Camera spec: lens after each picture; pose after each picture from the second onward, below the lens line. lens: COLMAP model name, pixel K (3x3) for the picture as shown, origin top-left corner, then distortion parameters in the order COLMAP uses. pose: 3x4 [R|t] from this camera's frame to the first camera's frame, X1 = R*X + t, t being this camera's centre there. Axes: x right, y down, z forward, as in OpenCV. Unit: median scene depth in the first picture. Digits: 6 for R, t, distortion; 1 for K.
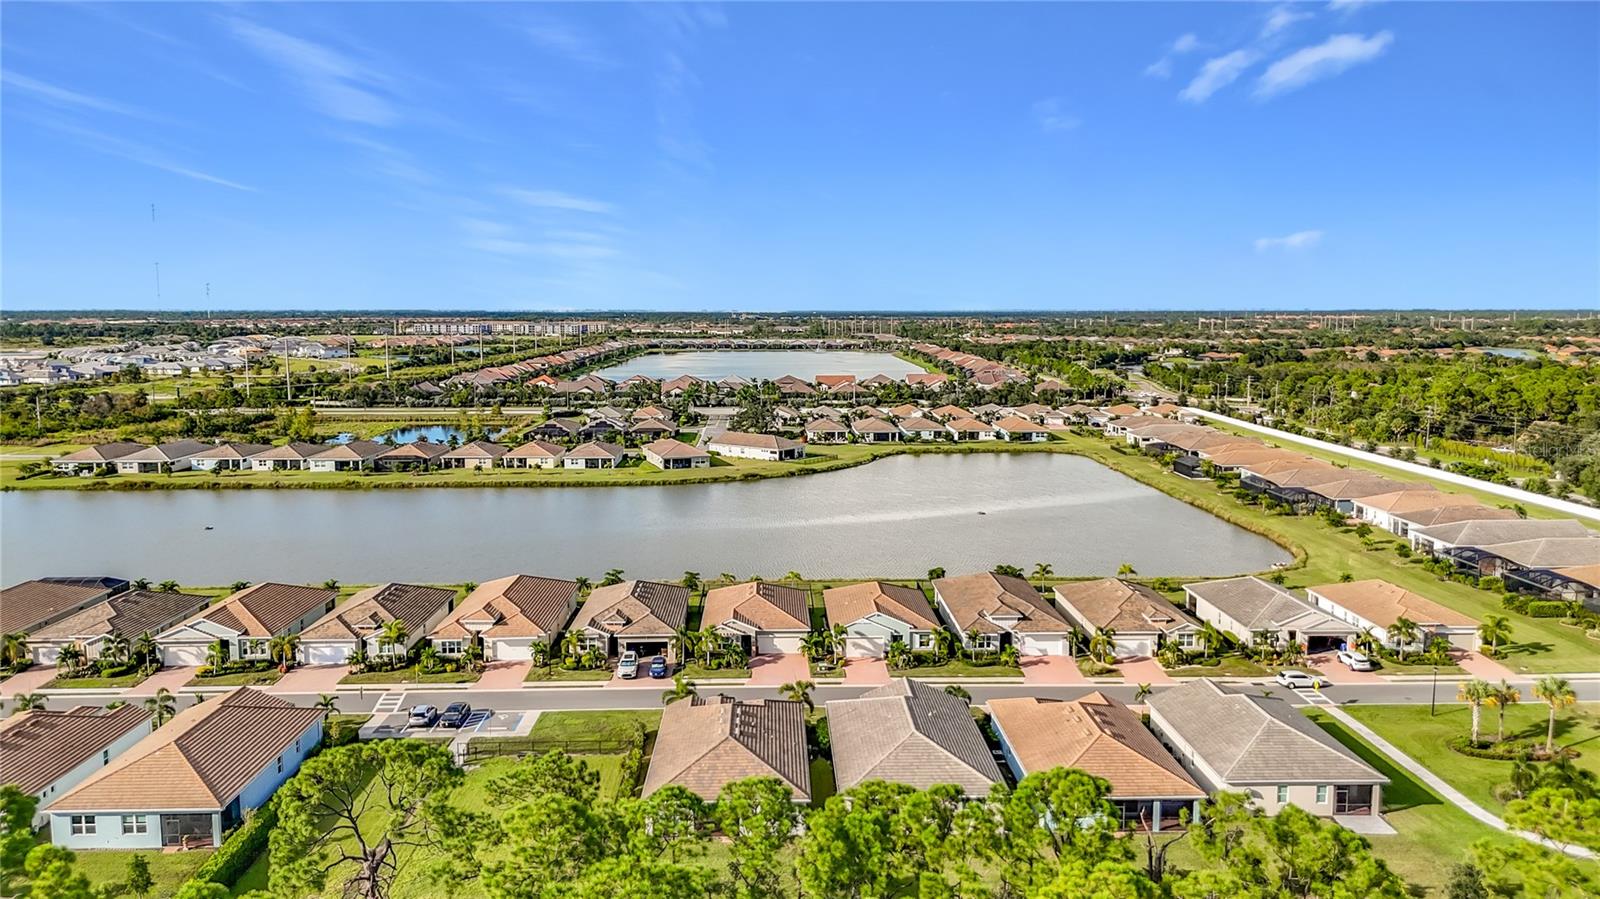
lens RADIAL K [[1175.8, 0, 806.0], [0, 1175.8, 450.7], [0, 0, 1]] dist [0.067446, -0.077149]
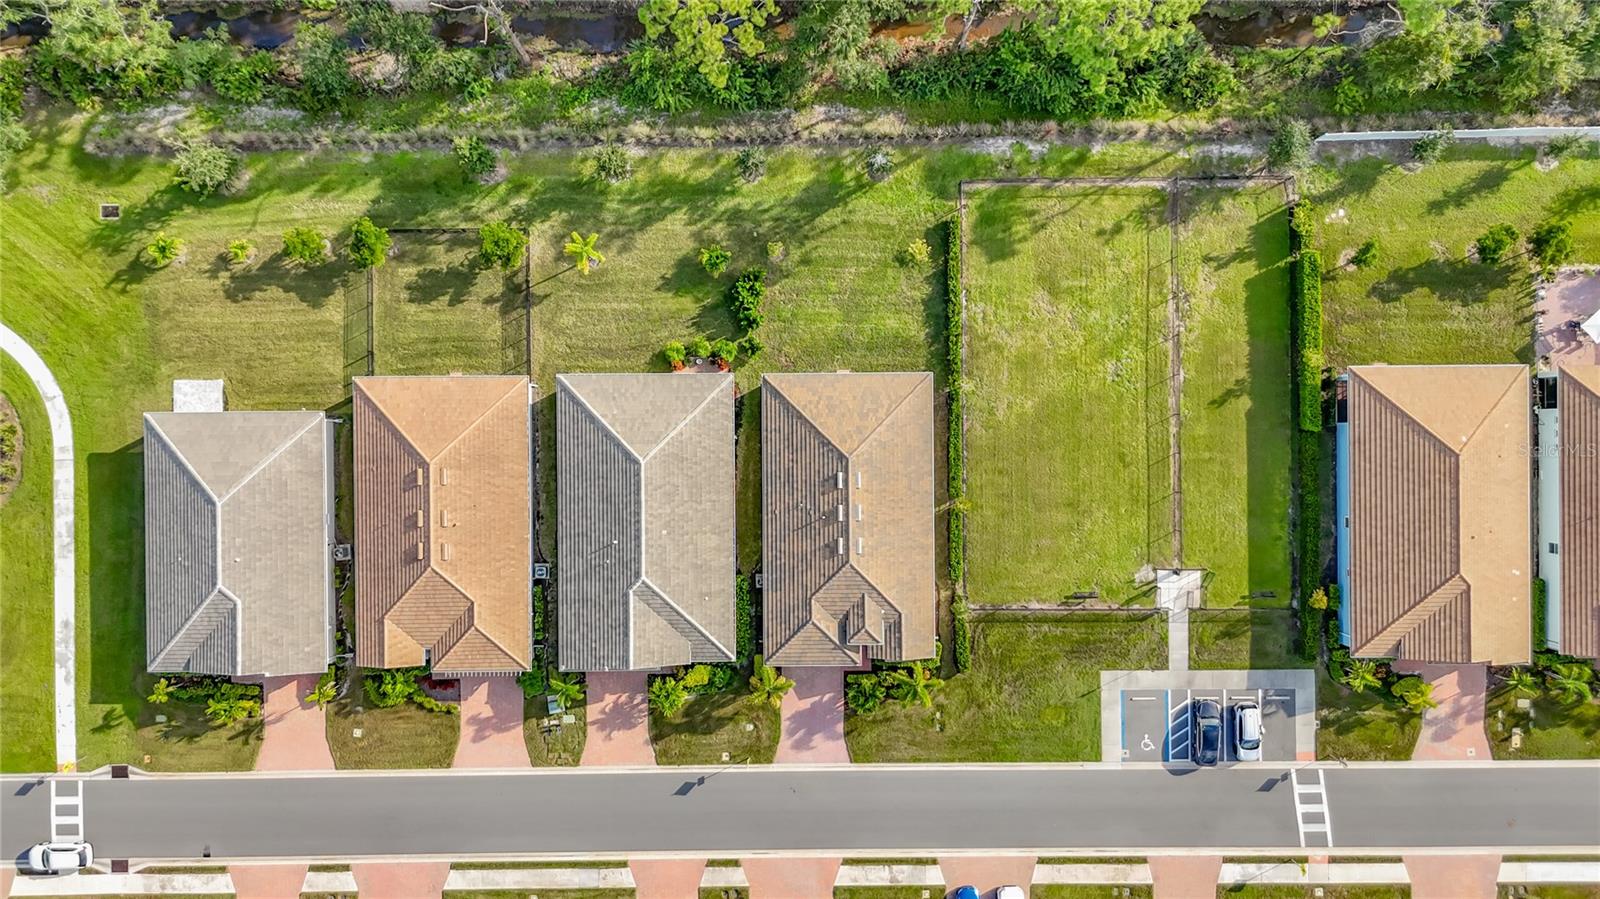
lens RADIAL K [[1175.8, 0, 806.0], [0, 1175.8, 450.7], [0, 0, 1]] dist [0.067446, -0.077149]
pose [[-0.999679, -0.025350, -0.000058, -0.022466], [0.003313, -0.132915, 0.991122, -0.451890], [-0.025133, 0.990803, 0.132957, 0.613430]]
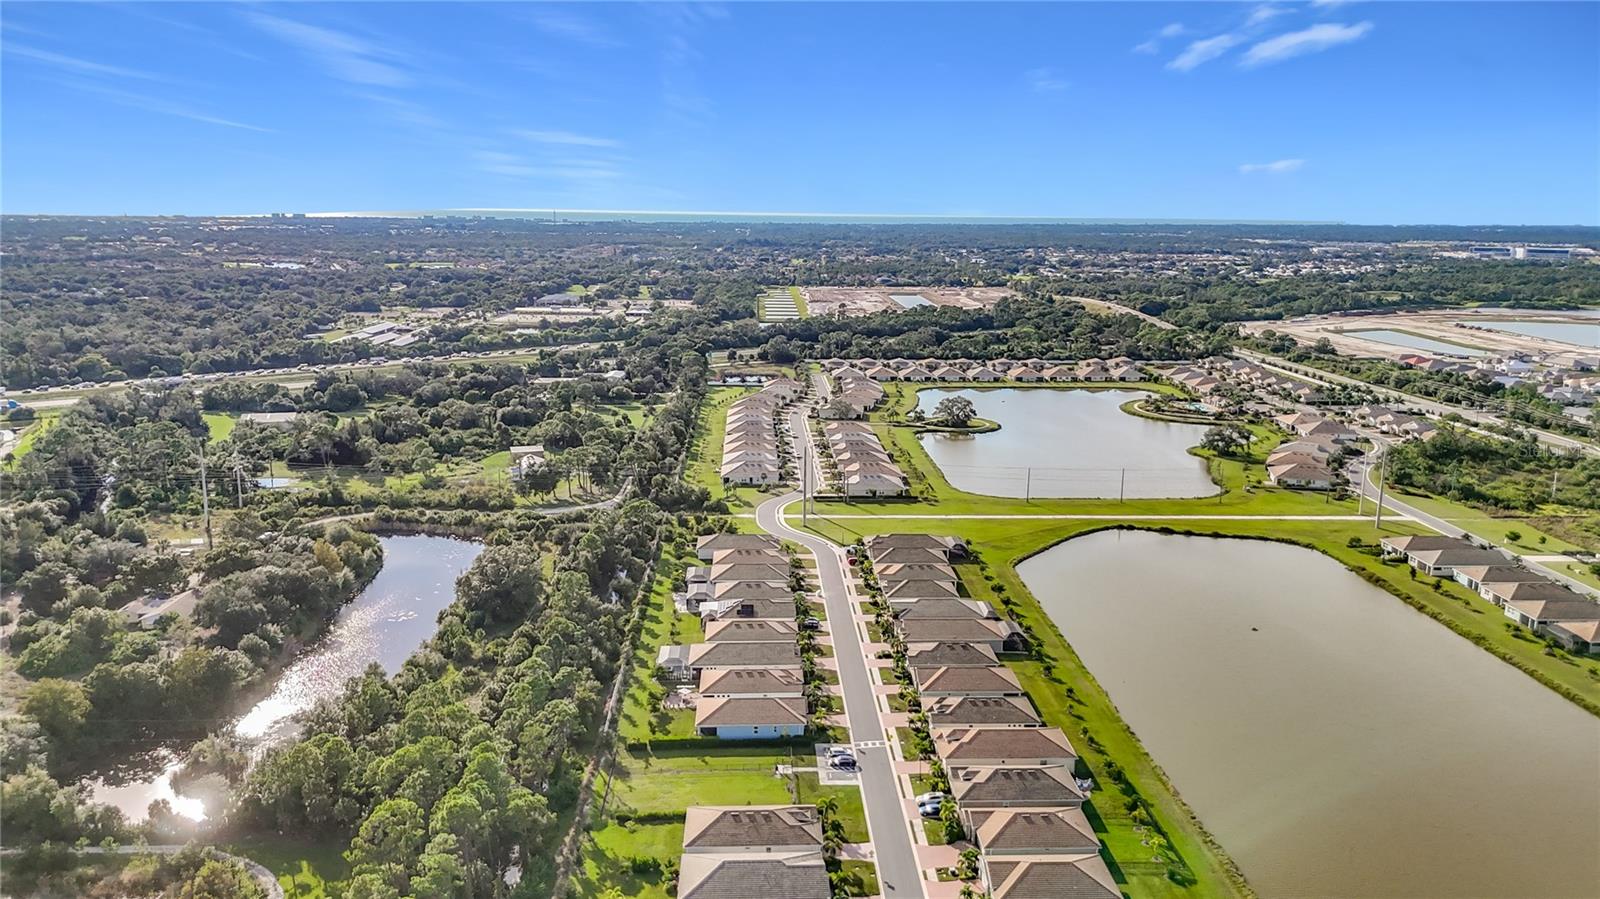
lens RADIAL K [[1175.8, 0, 806.0], [0, 1175.8, 450.7], [0, 0, 1]] dist [0.067446, -0.077149]
pose [[0.011510, 0.199254, -0.979880, 1.256701], [-0.131112, 0.971786, 0.196068, -0.537892], [0.991301, 0.126217, 0.037310, 0.689422]]
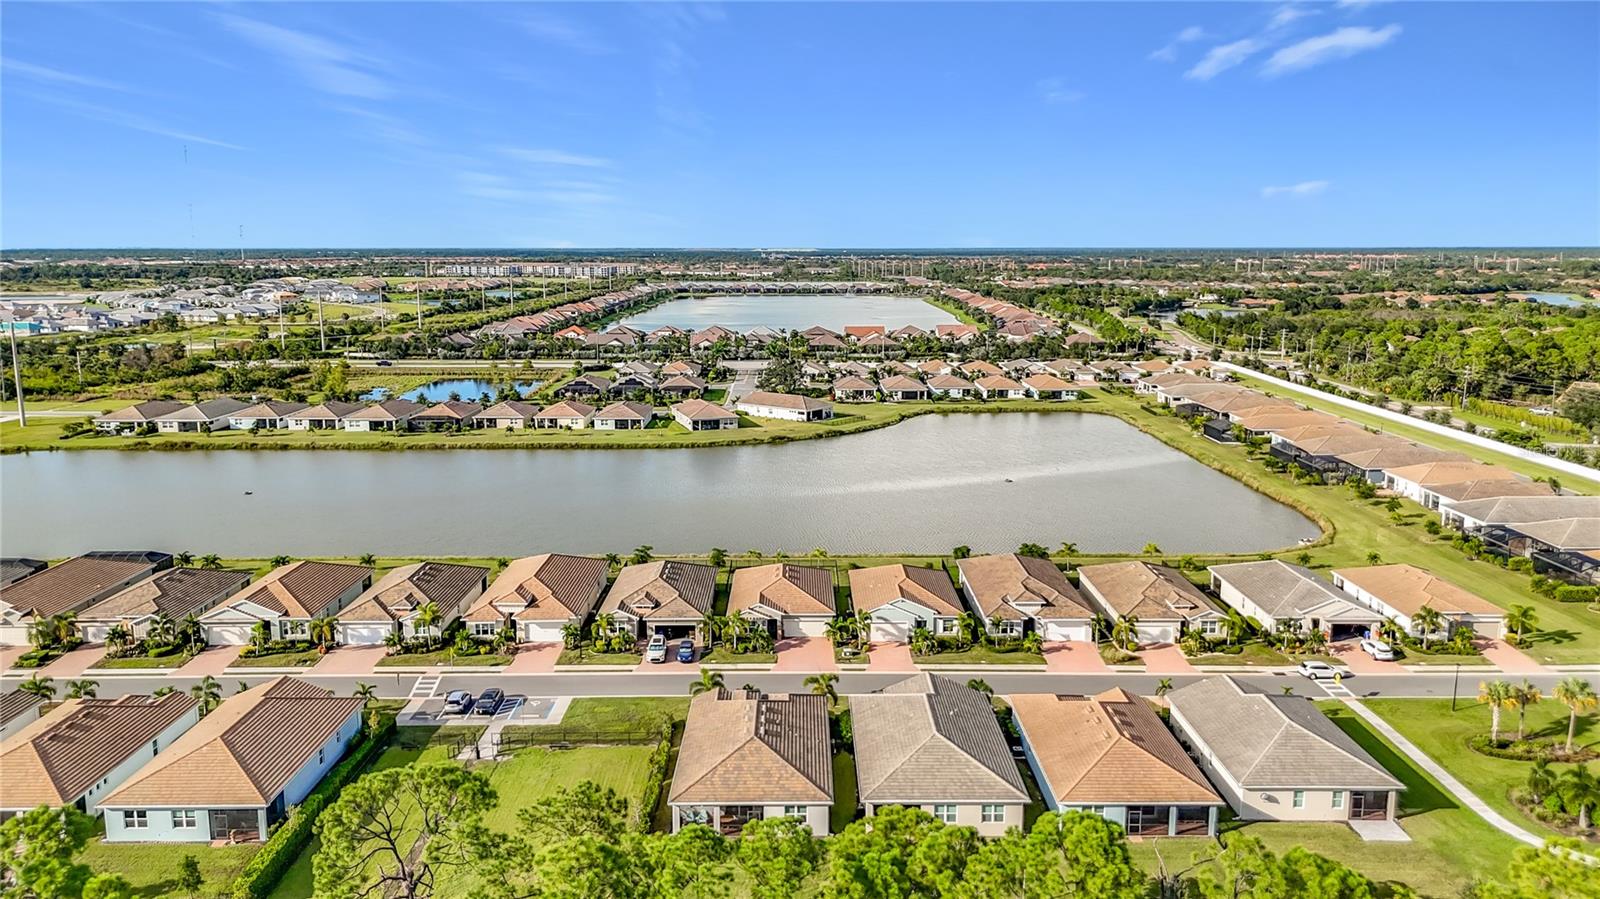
lens RADIAL K [[1175.8, 0, 806.0], [0, 1175.8, 450.7], [0, 0, 1]] dist [0.067446, -0.077149]
pose [[0.999675, 0.004017, -0.025165, 0.003295], [-0.002695, 0.998625, 0.052350, -0.041682], [0.025340, -0.052265, 0.998312, -0.006172]]
